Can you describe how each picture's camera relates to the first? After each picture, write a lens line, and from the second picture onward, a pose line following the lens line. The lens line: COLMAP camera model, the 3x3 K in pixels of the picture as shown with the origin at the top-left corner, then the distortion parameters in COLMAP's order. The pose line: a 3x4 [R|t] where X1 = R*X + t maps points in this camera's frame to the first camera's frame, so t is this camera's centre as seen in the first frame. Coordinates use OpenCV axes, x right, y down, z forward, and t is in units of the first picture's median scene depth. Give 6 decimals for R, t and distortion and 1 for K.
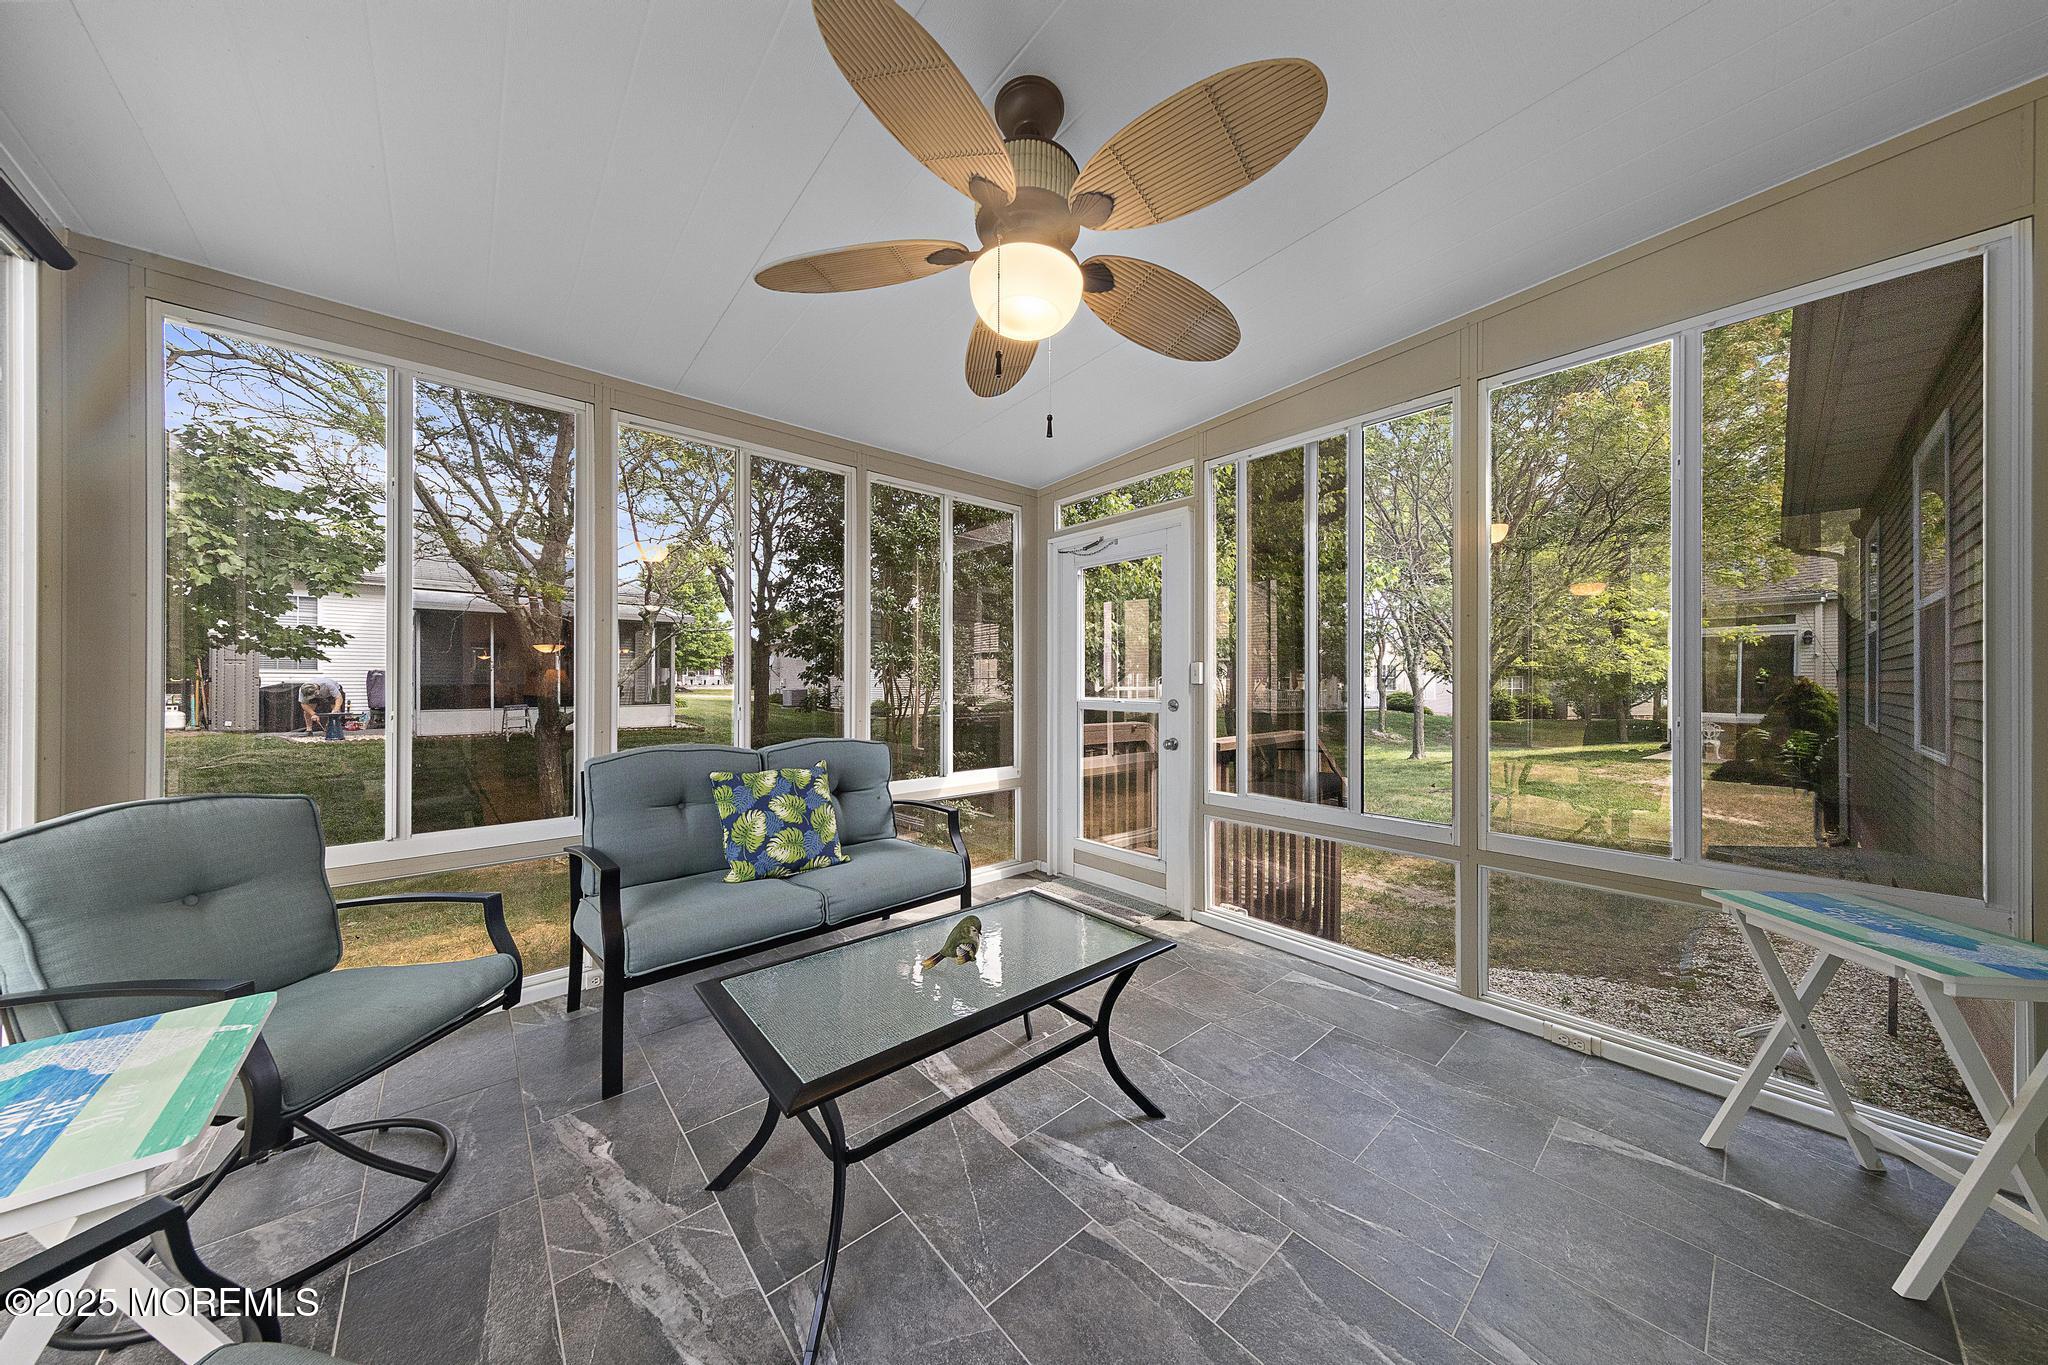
lens RADIAL K [[650.4, 0, 1028.5], [0, 650.4, 665.4], [0, 0, 1]] dist [0.008677, -0.000023]
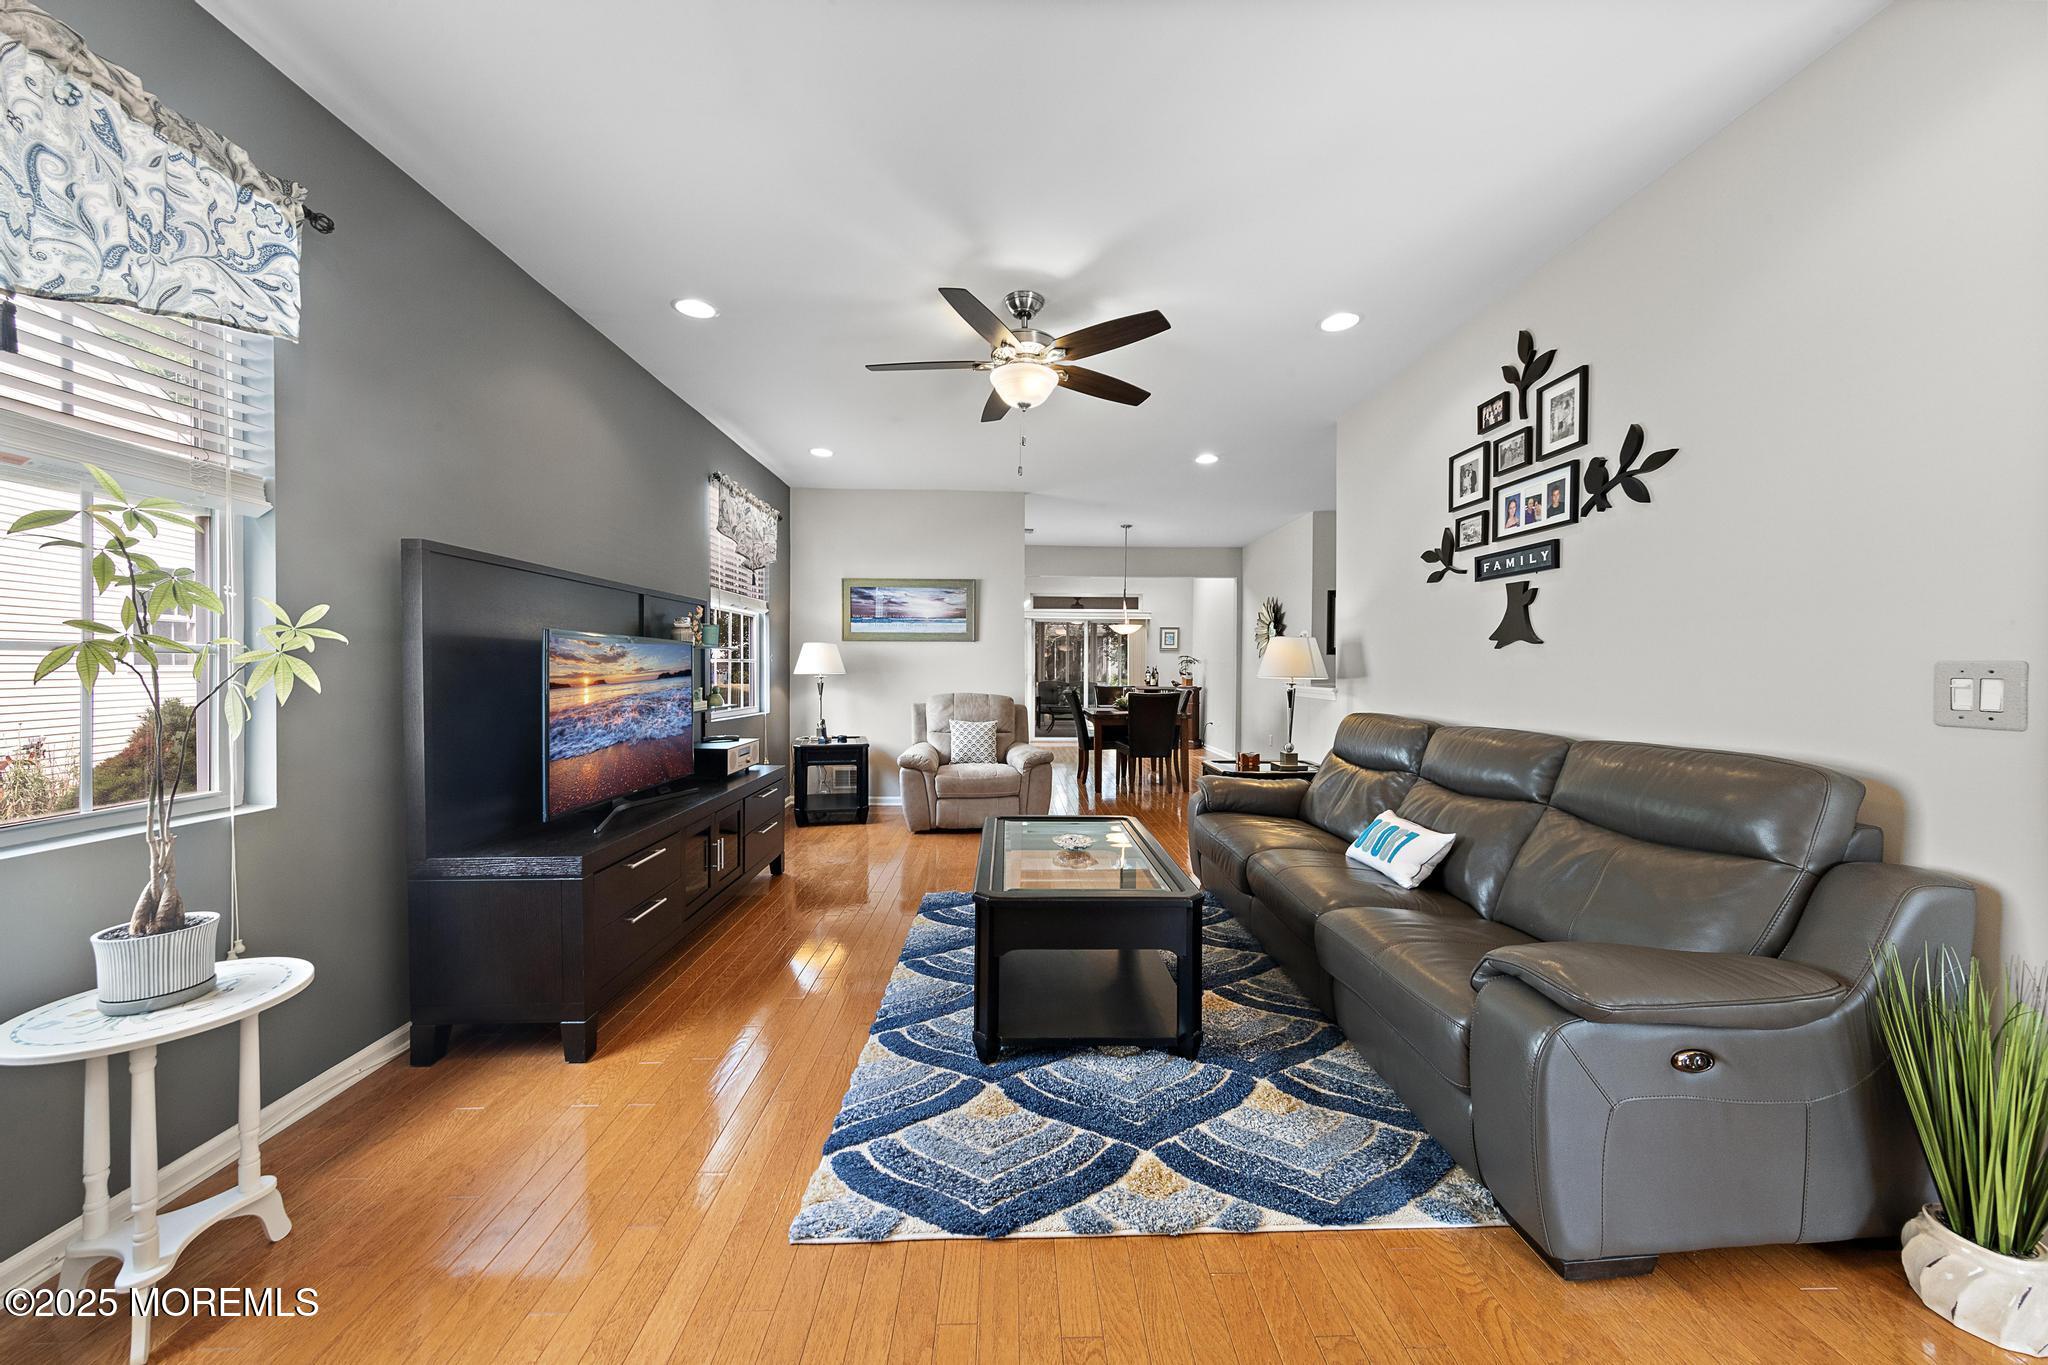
lens RADIAL K [[716.9, 0, 1028.9], [0, 716.9, 678.1], [0, 0, 1]] dist [0.002598, -0.000028]
pose [[0.769597, 0.013854, -0.638380, 3.022224], [0.007458, 0.999501, 0.030683, -0.074935], [0.638486, -0.028374, 0.769110, -3.589578]]
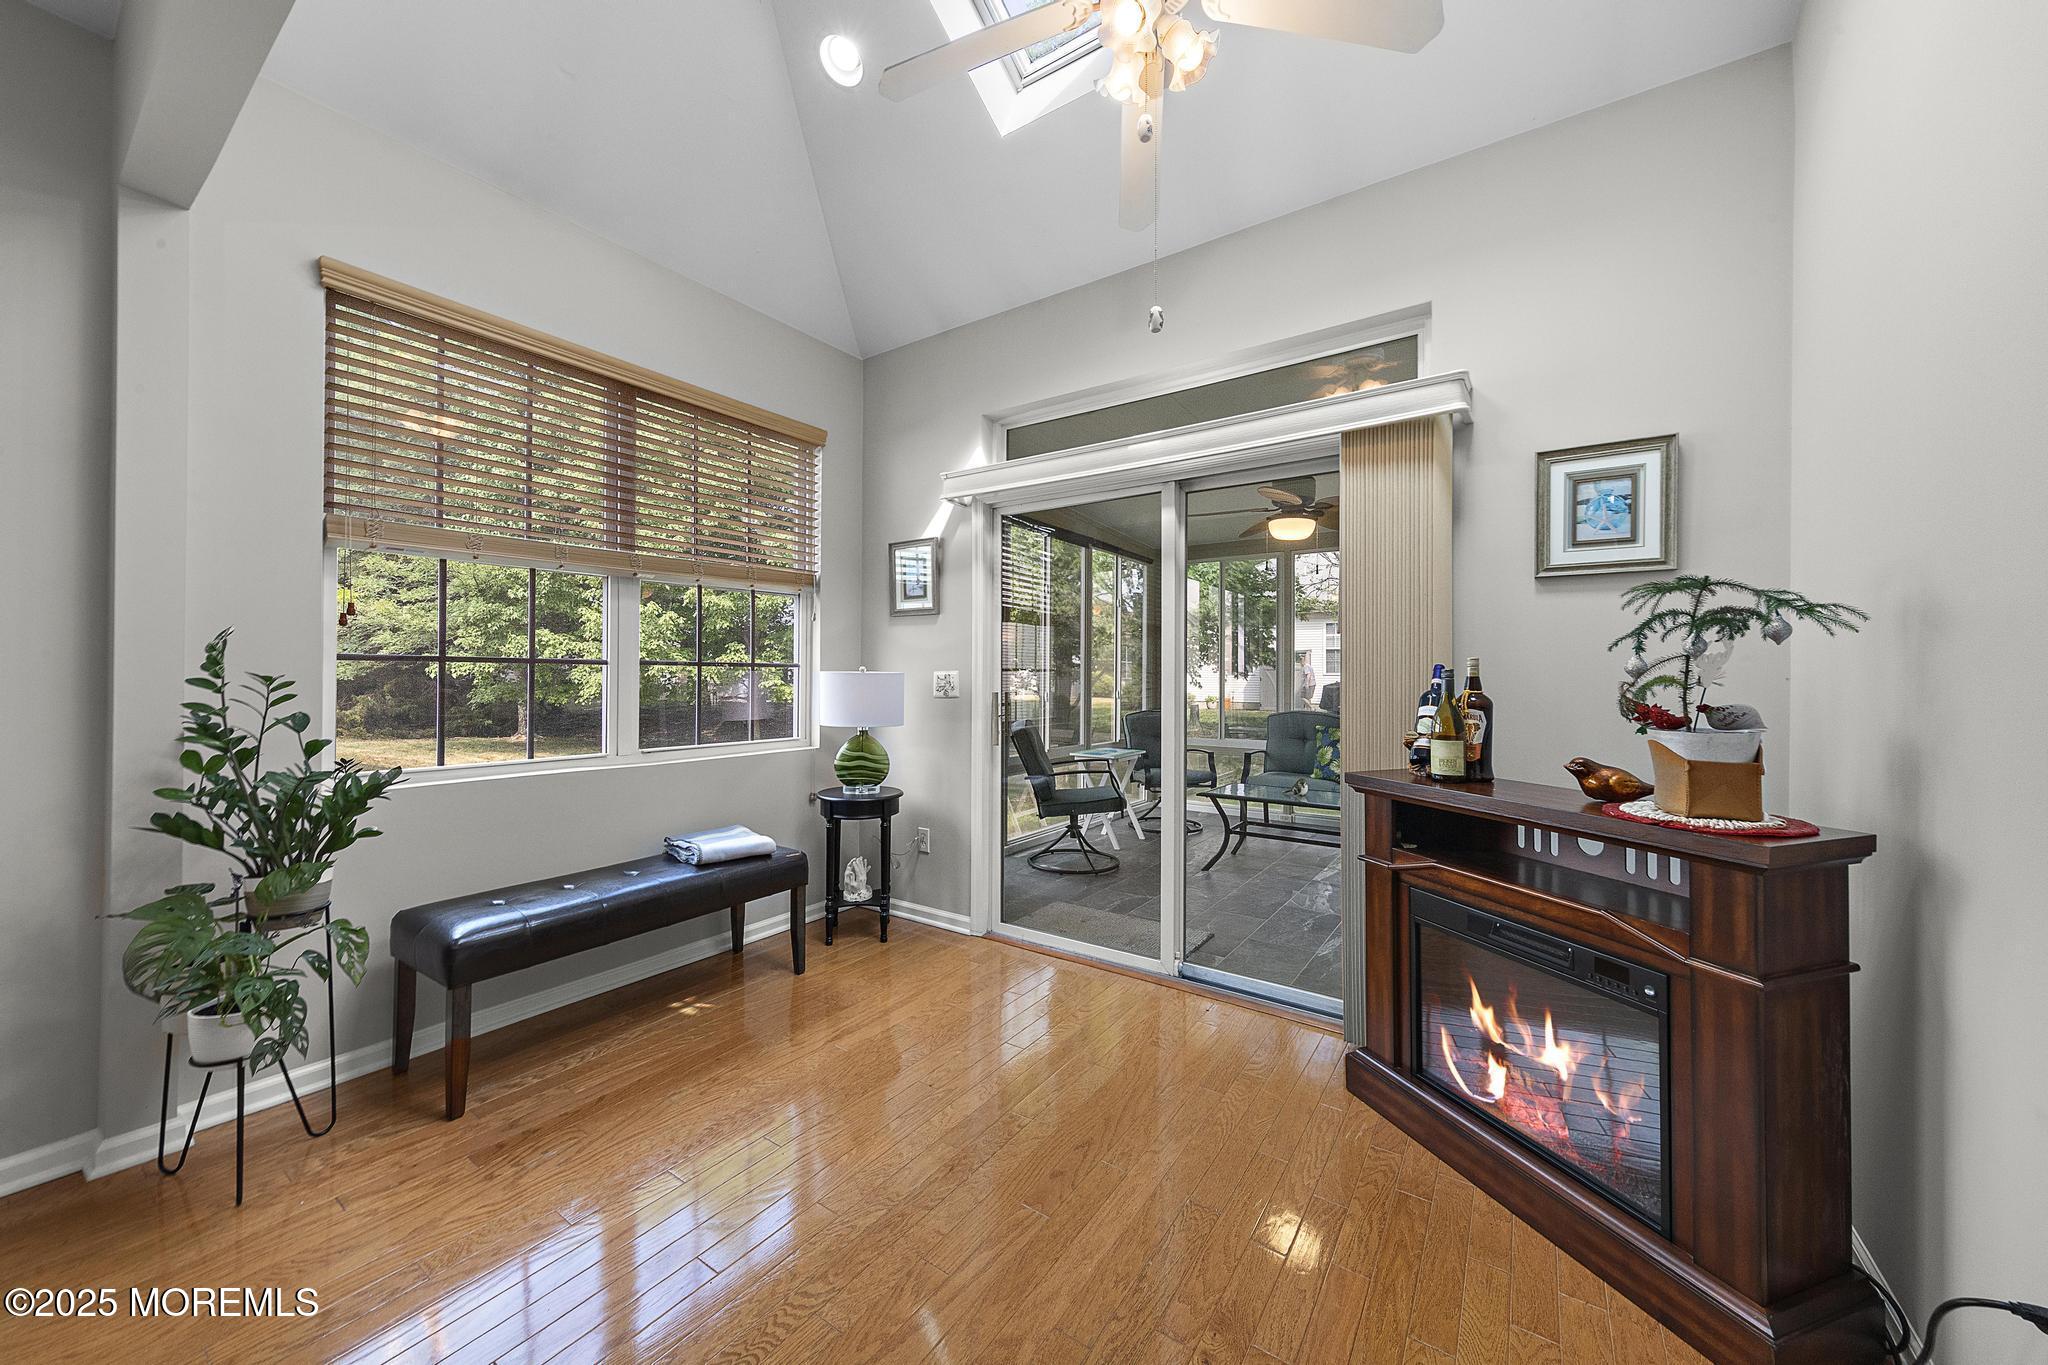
lens RADIAL K [[732.6, 0, 1030.6], [0, 732.6, 678.4], [0, 0, 1]] dist [0.006460, -0.000154]
pose [[0.247033, 0.002391, -0.969004, 1.466290], [0.013677, 0.999889, 0.005954, -0.004701], [0.968911, -0.014724, 0.246972, -0.394262]]
